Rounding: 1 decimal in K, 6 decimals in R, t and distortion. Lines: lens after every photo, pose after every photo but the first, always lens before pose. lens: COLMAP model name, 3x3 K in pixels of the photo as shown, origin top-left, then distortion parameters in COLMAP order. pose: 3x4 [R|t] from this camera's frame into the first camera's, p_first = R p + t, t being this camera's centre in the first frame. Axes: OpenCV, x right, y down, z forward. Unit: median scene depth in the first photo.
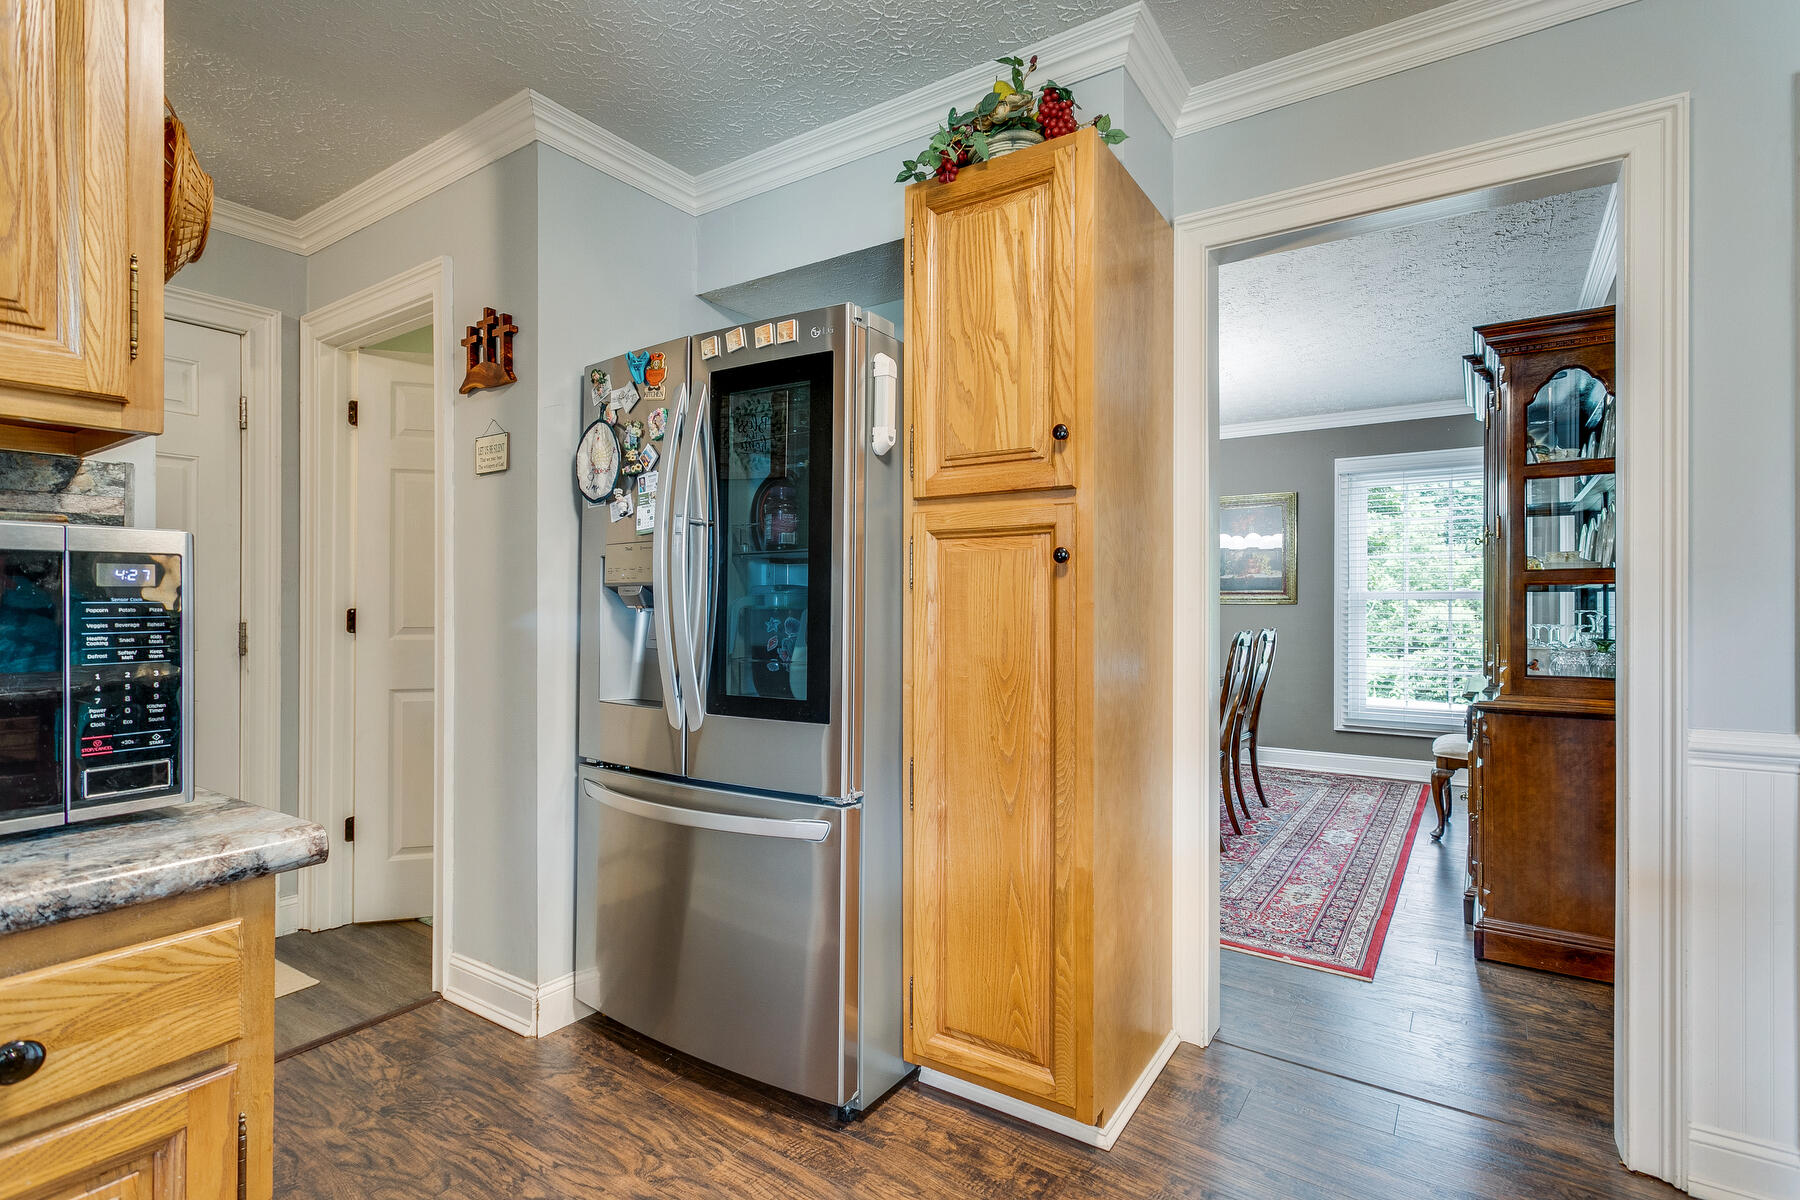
lens RADIAL K [[849.5, 0, 901.9], [0, 849.5, 604.0], [0, 0, 1]] dist [0.000765, 0.000917]
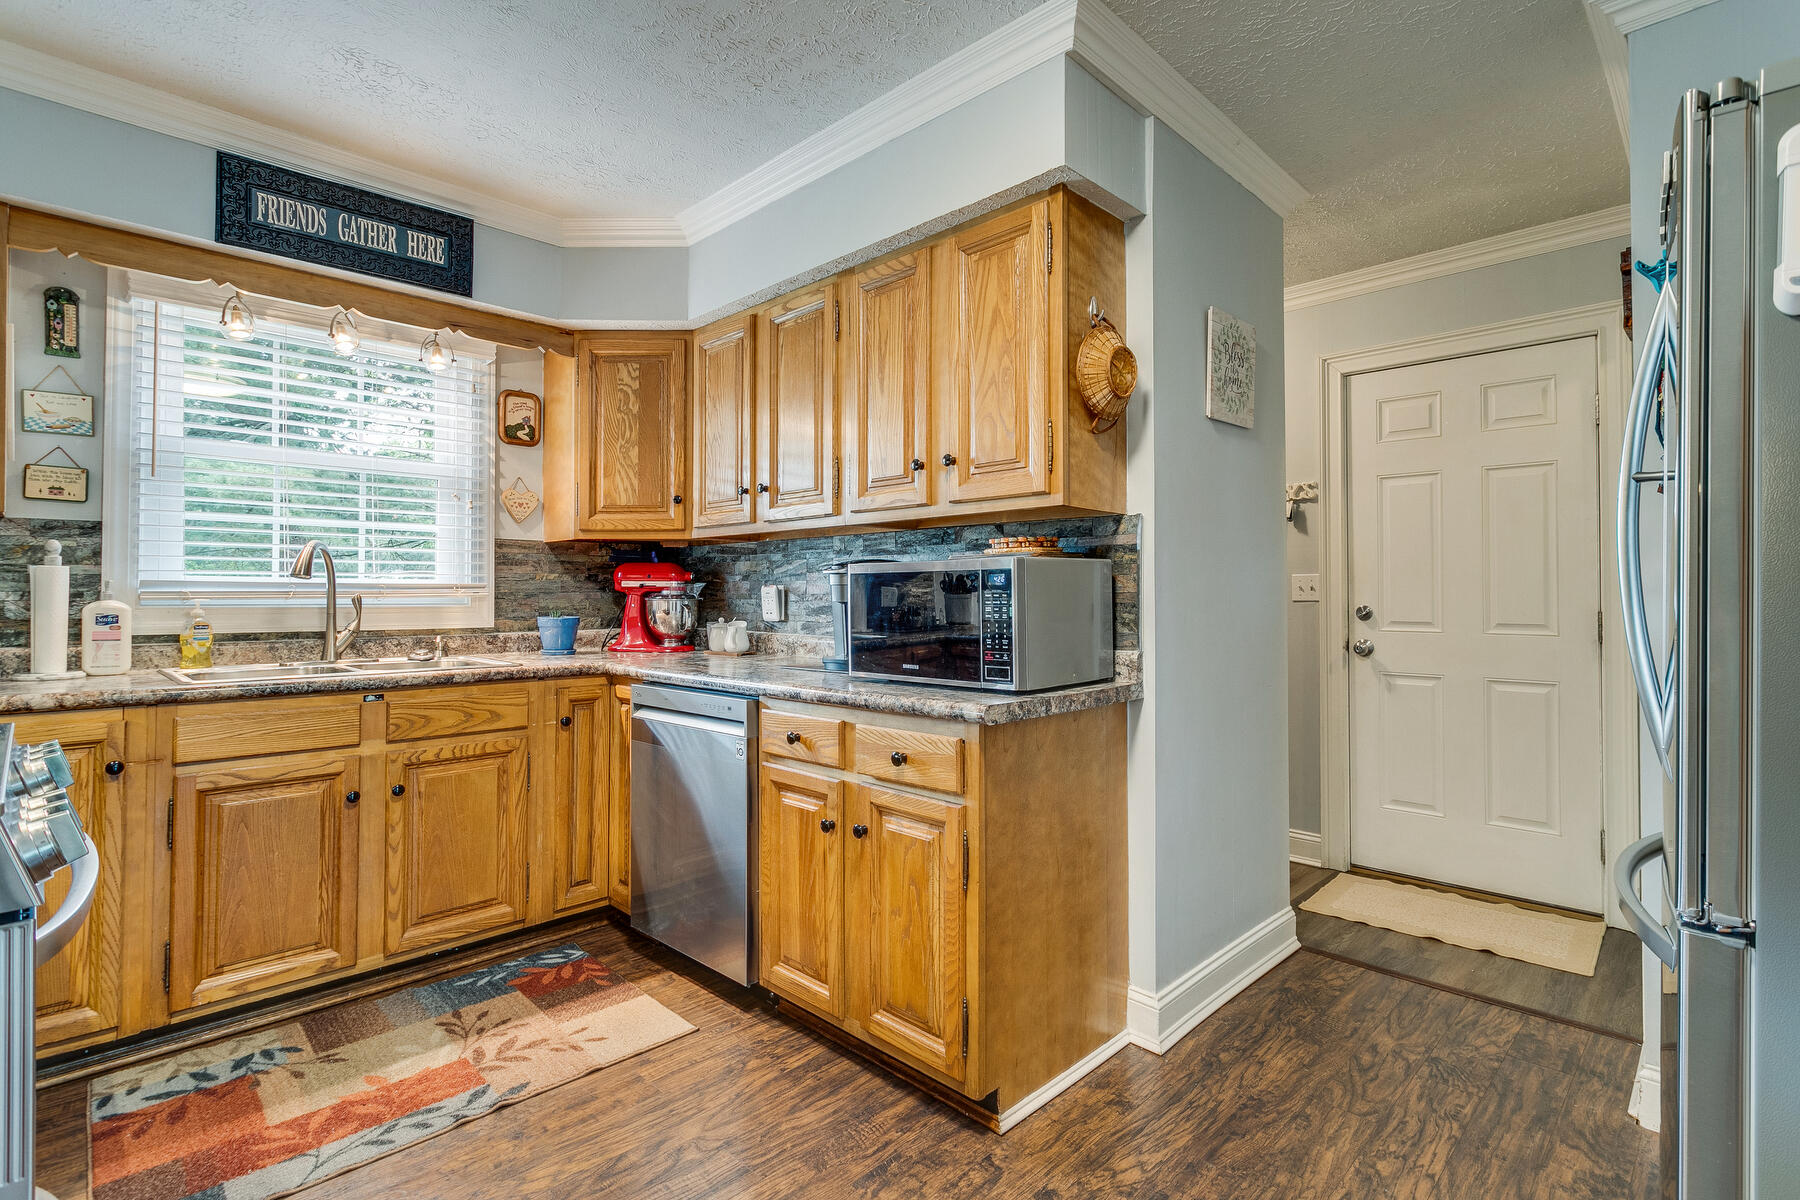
lens RADIAL K [[849.5, 0, 902.2], [0, 849.5, 602.0], [0, 0, 1]] dist [0.000765, 0.000917]
pose [[-0.200900, -0.005232, -0.979598, 1.075864], [0.008261, 0.999941, -0.007035, 0.032258], [0.979577, -0.009506, -0.200845, 1.025642]]
